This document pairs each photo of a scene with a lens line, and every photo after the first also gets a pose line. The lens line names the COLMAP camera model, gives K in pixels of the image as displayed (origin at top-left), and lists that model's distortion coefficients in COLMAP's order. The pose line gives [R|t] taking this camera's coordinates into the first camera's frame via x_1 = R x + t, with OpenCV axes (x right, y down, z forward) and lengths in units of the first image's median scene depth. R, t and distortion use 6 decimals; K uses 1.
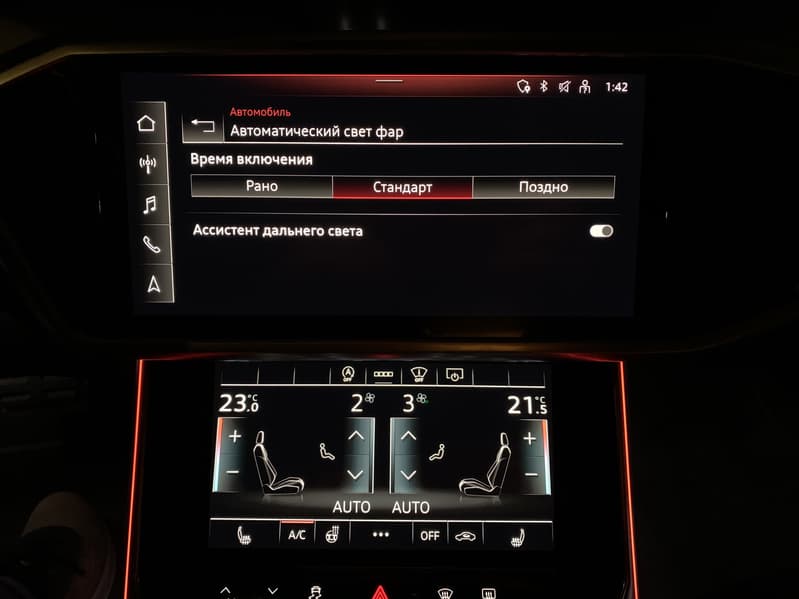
lens RADIAL K [[590.8, 0, 400.5], [0, 590.8, 286.8], [0, 0, 1]] dist [-0.005790, -0.003930]
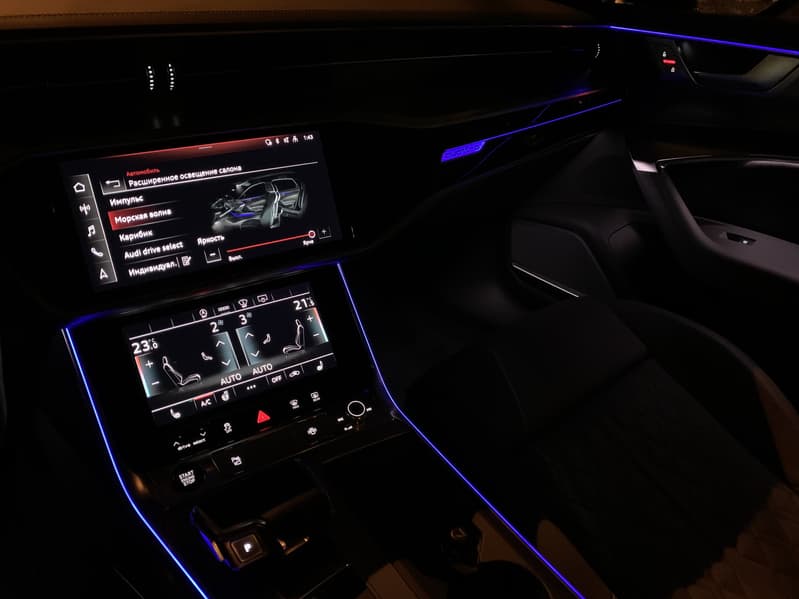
lens RADIAL K [[616.8, 0, 403.1], [0, 616.8, 296.6], [0, 0, 1]] dist [0.001274, -0.006228]
pose [[0.836249, -0.245200, 0.490473, -0.504517], [0.265584, 0.963653, 0.028939, 0.215361], [-0.479742, 0.106062, 0.870976, -0.916295]]
